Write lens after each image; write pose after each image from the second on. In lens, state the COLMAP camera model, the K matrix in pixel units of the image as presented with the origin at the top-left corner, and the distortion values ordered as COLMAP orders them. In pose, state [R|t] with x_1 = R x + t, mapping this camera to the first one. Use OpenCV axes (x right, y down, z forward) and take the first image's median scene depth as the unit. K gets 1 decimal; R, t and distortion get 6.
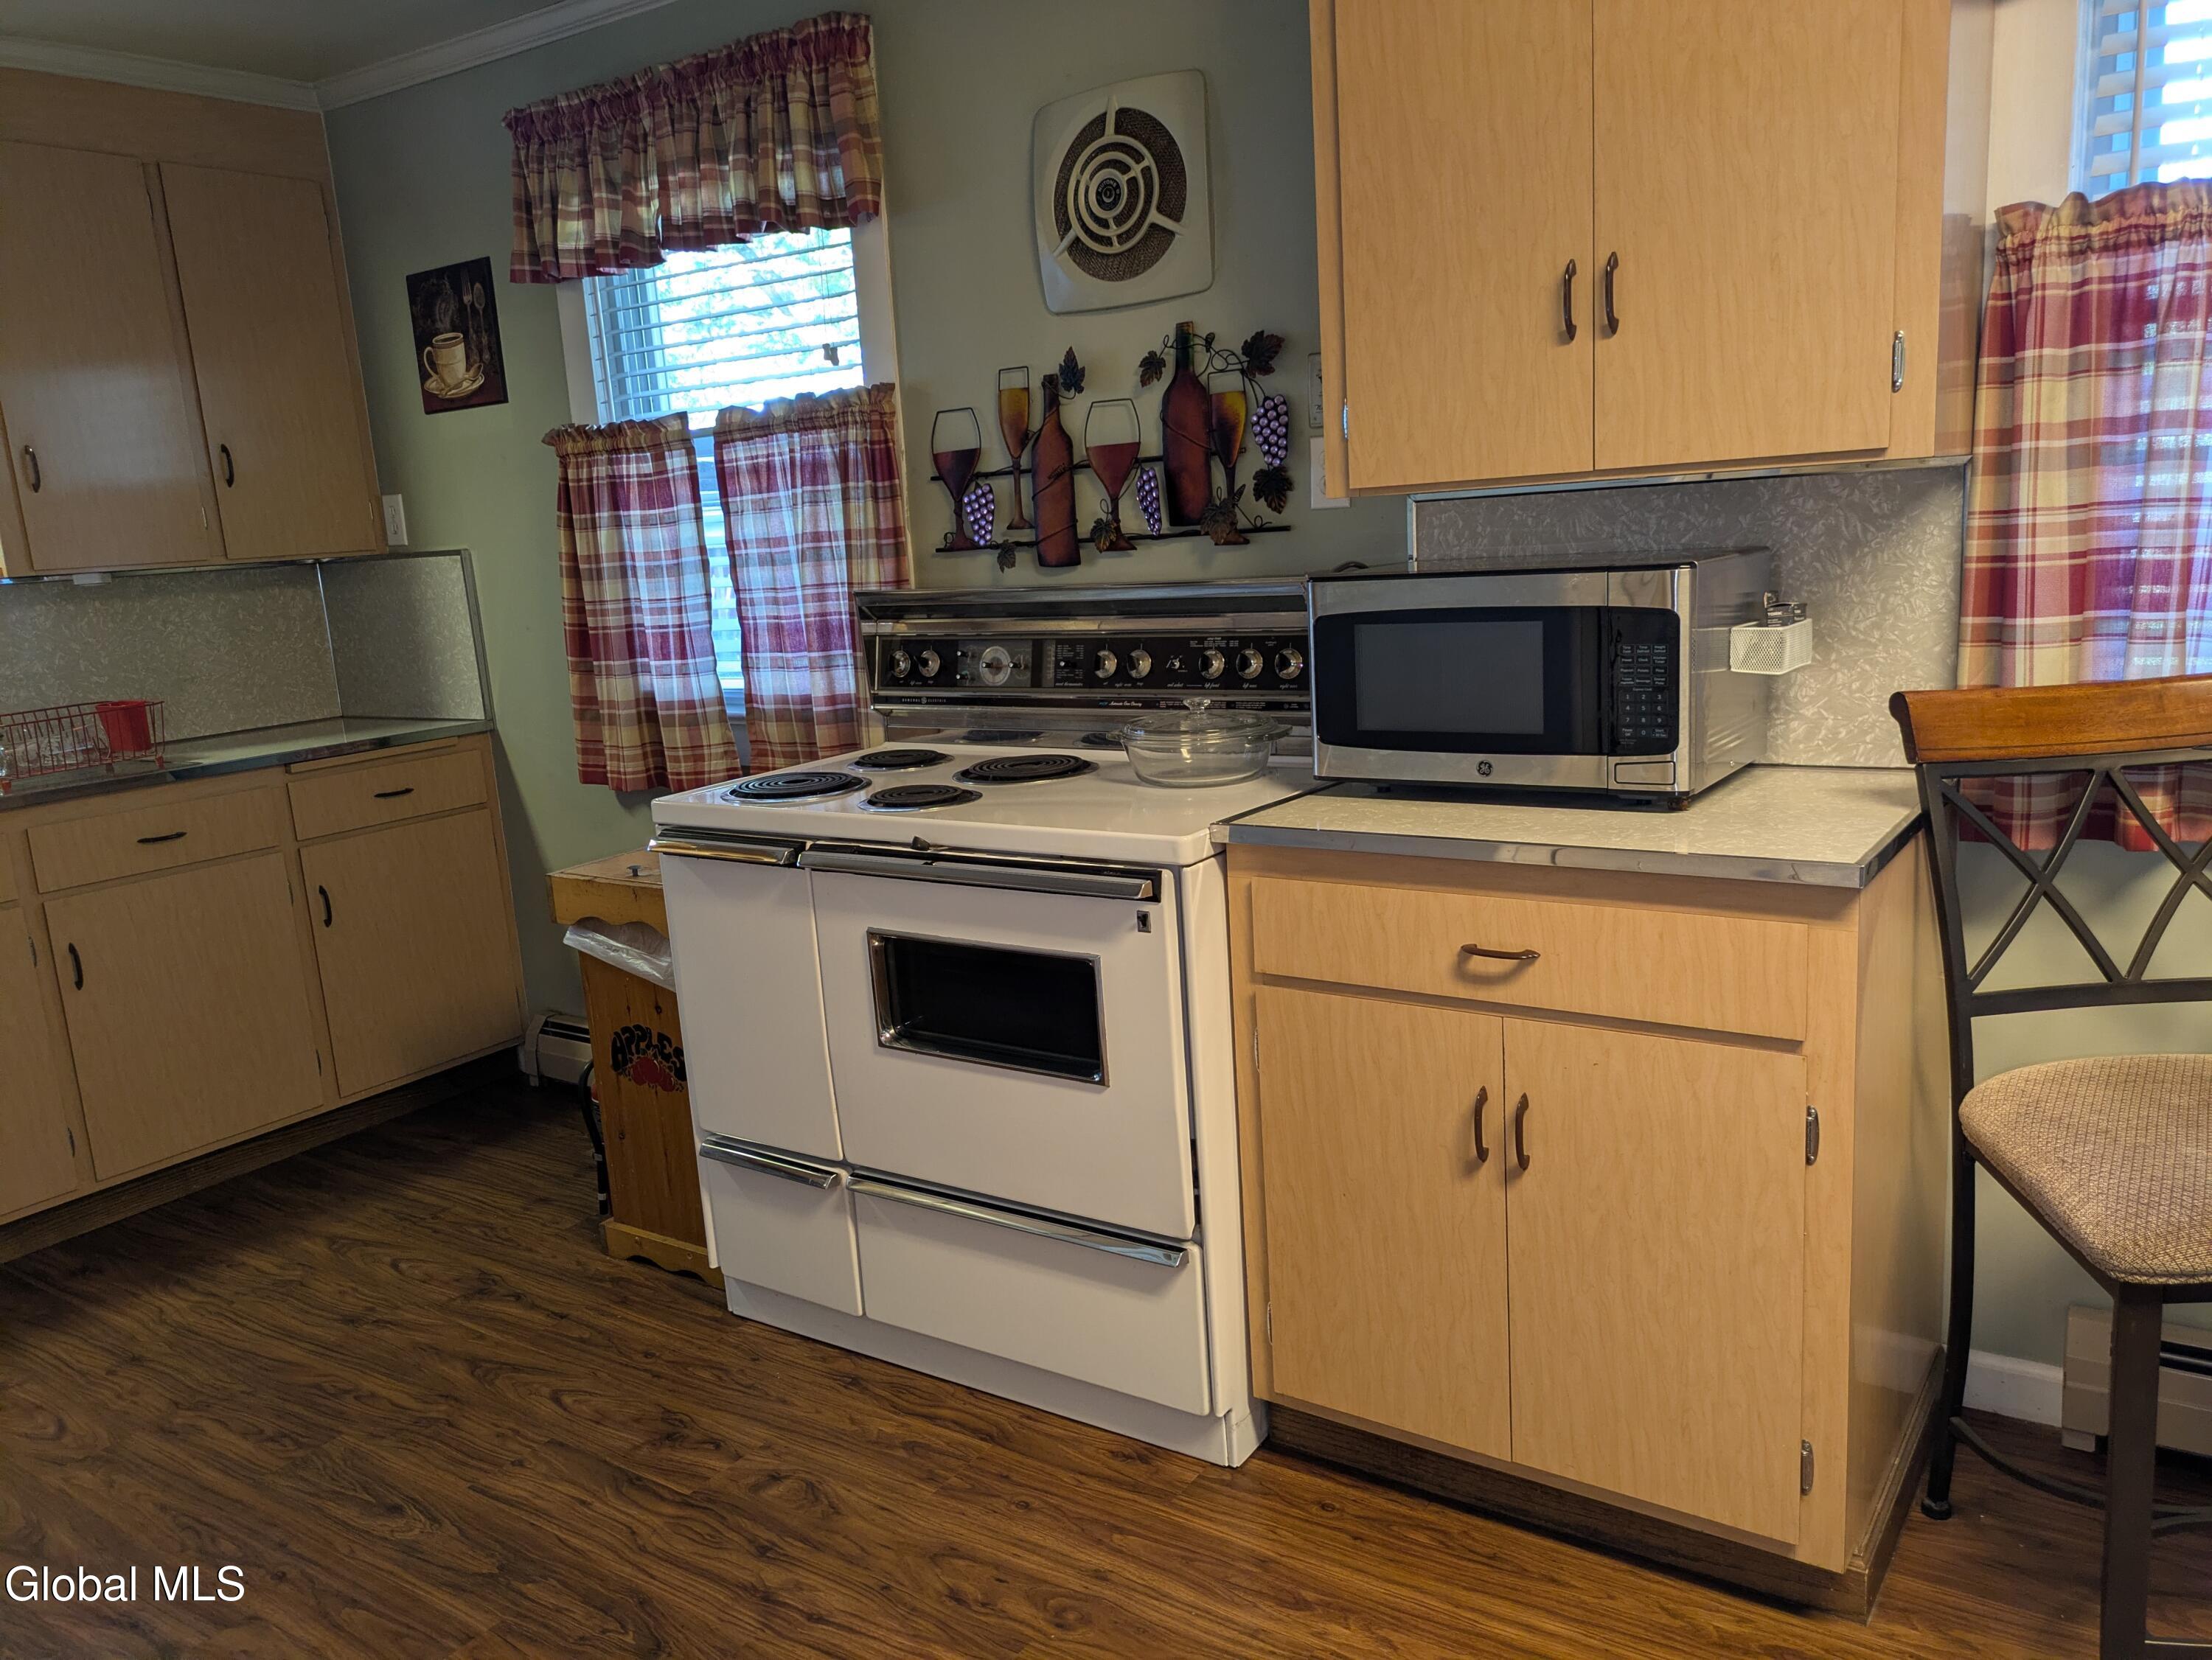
lens RADIAL K [[1648.4, 0, 1111.2], [0, 1648.4, 844.5], [0, 0, 1]] dist [0.057314, -0.059475]
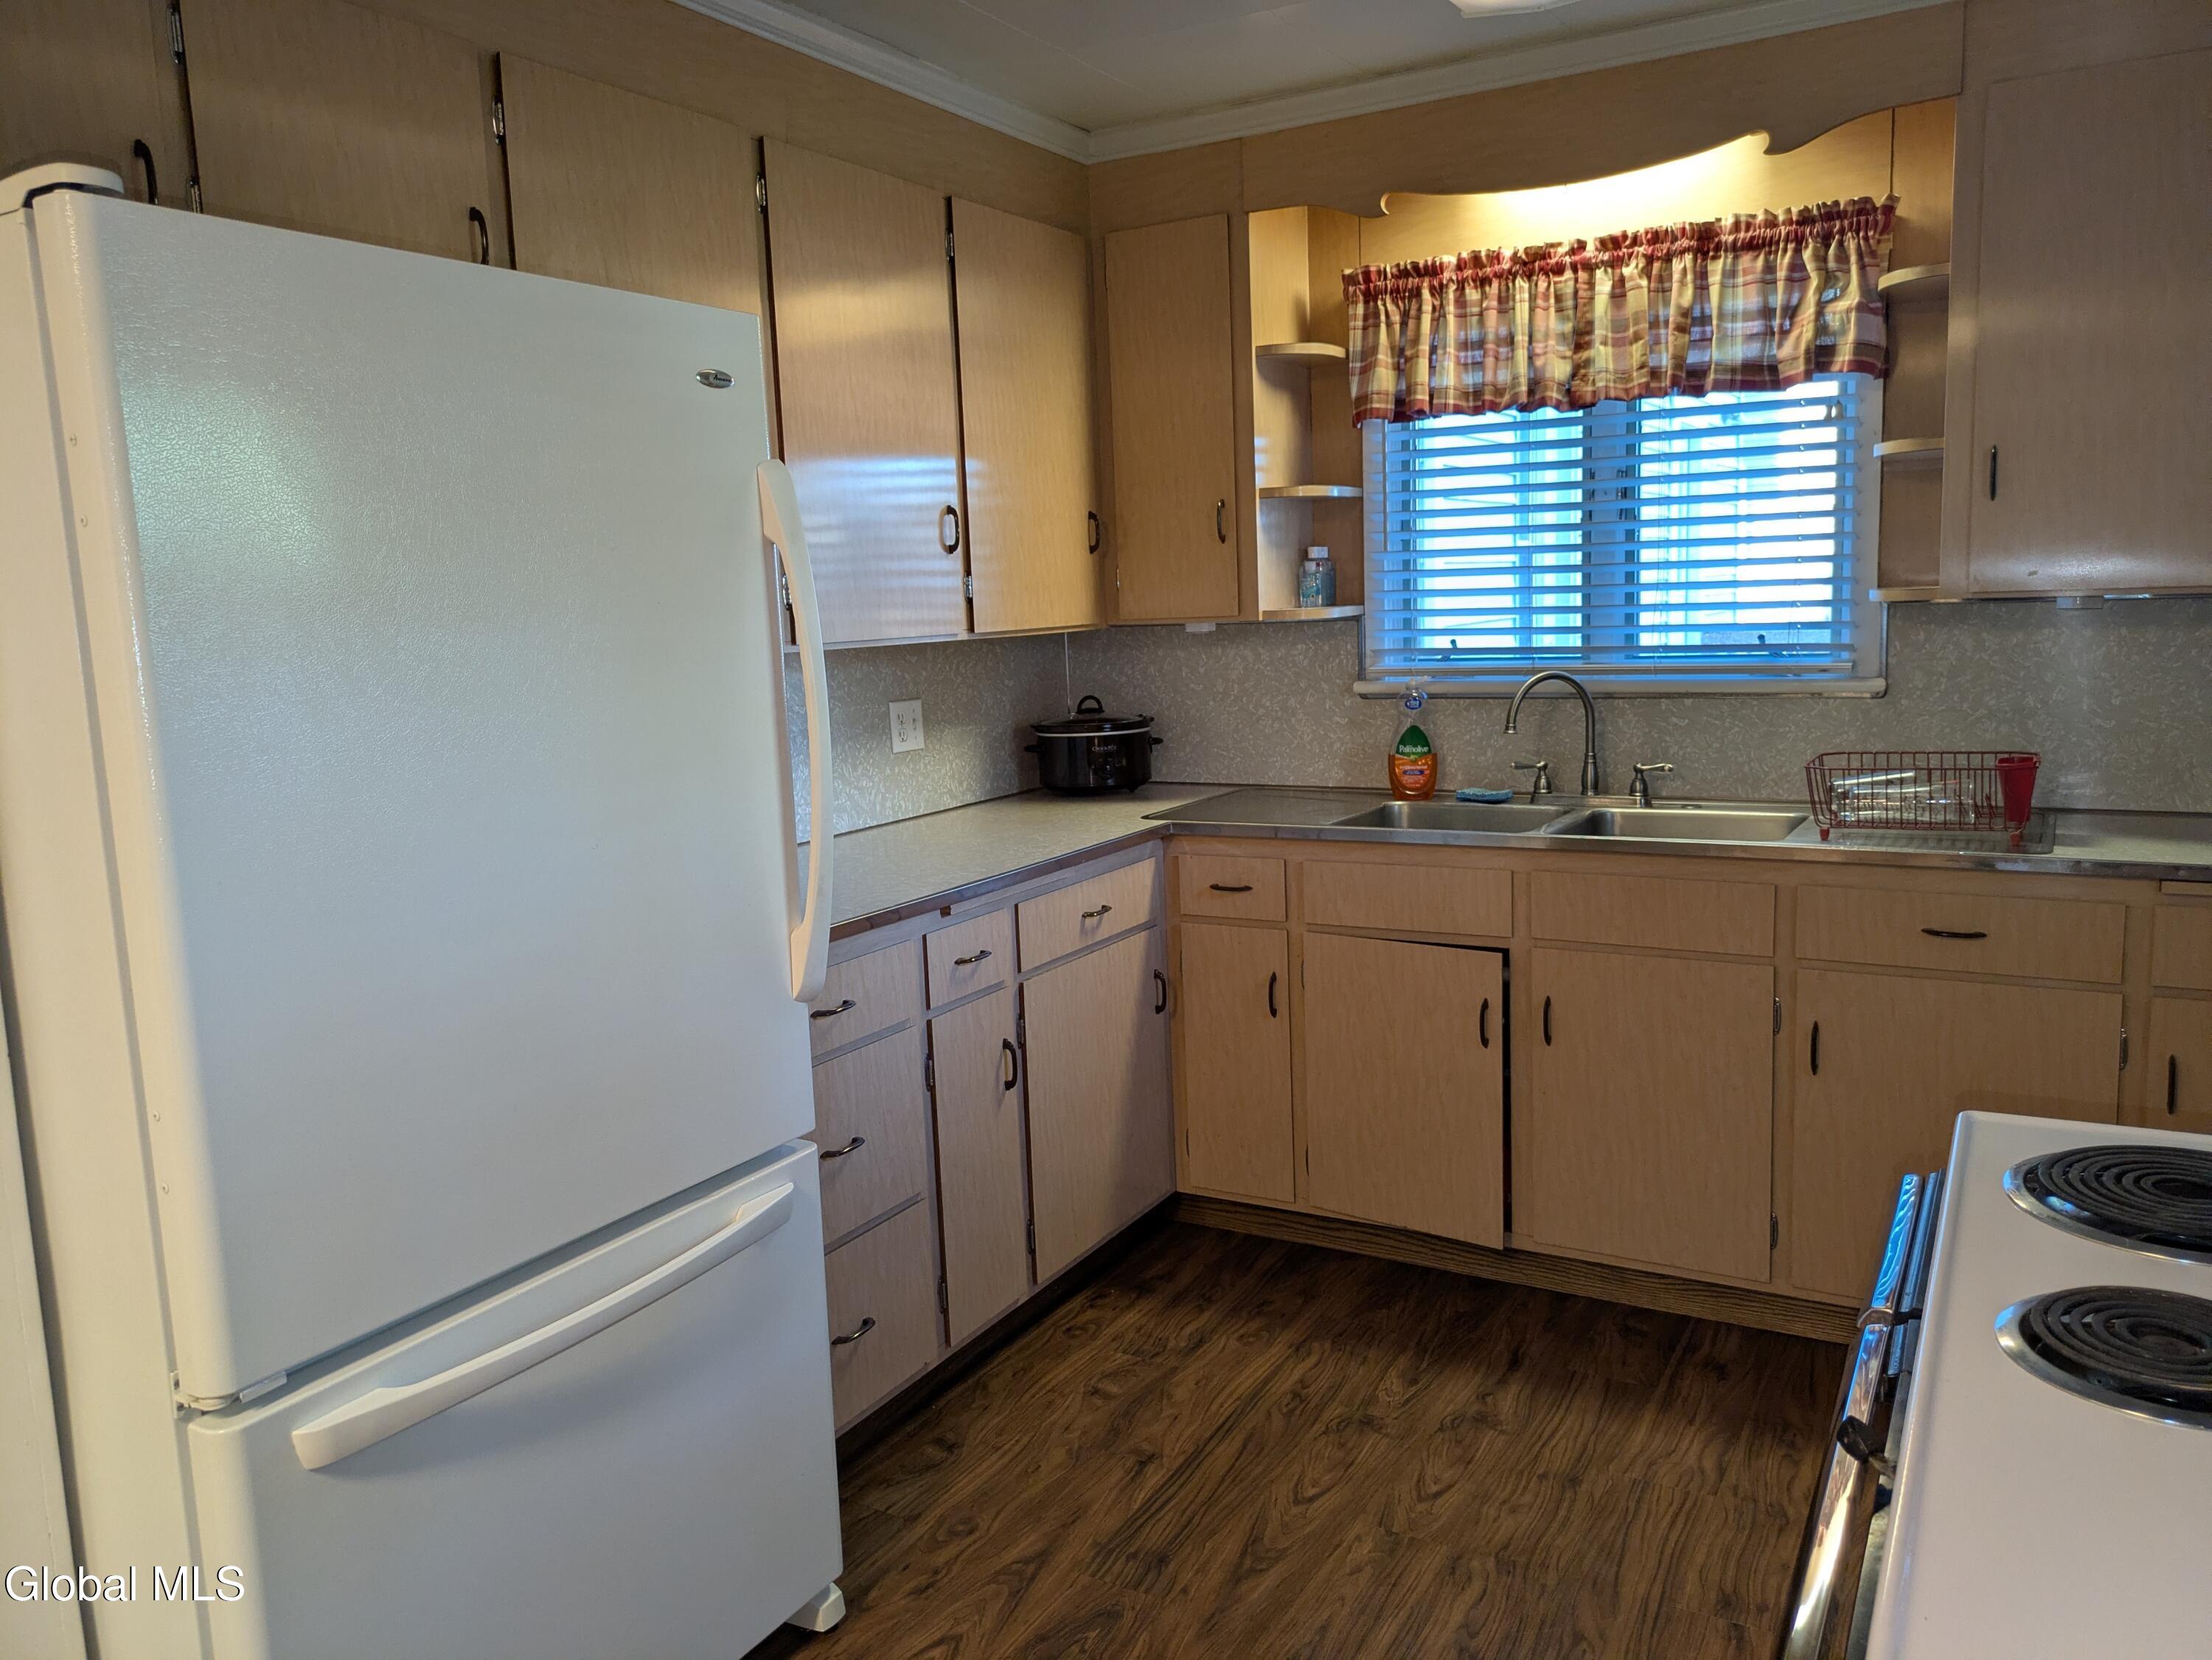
lens RADIAL K [[1648.4, 0, 1103.3], [0, 1648.4, 818.1], [0, 0, 1]] dist [0.057314, -0.059475]
pose [[0.083129, 0.197433, -0.976785, 0.179964], [-0.170275, 0.968578, 0.181283, -0.140151], [0.981884, 0.151252, 0.114135, 0.520225]]
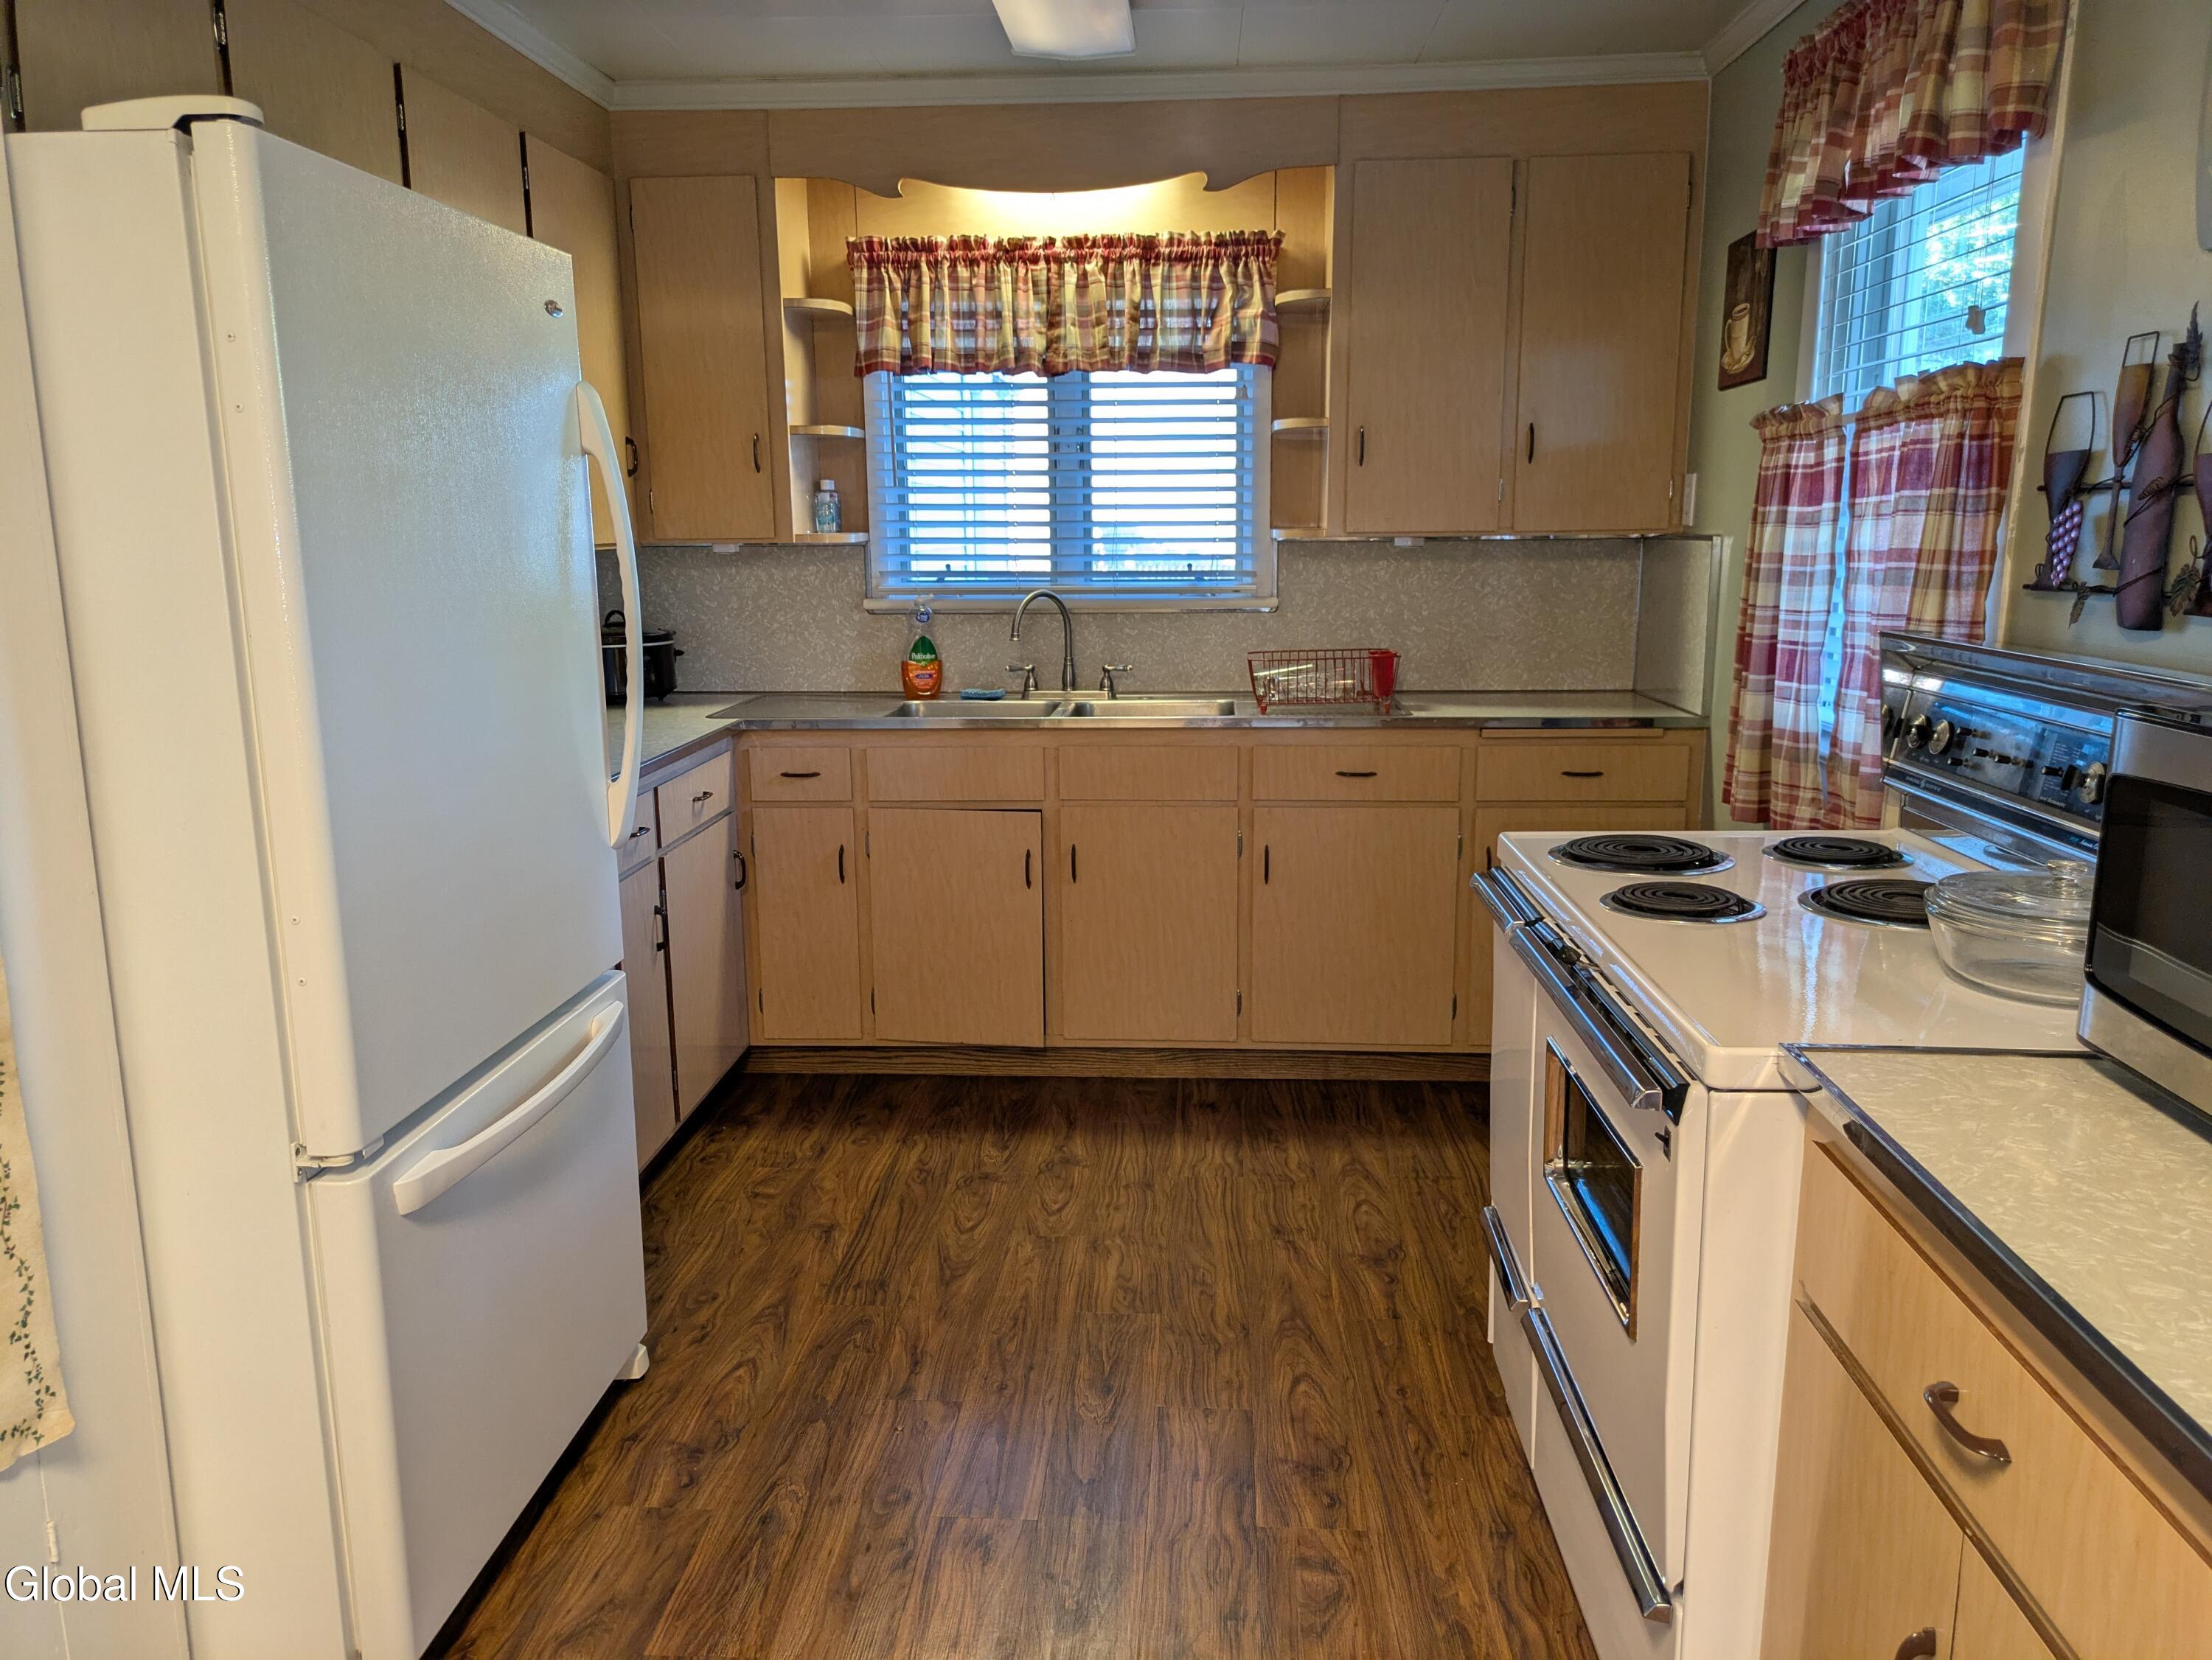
lens RADIAL K [[1648.4, 0, 1103.1], [0, 1648.4, 844.3], [0, 0, 1]] dist [0.057314, -0.059475]
pose [[0.514354, 0.225022, -0.827530, 0.302649], [-0.197192, 0.970138, 0.141235, -0.086614], [0.834599, 0.090537, 0.543367, 0.256326]]
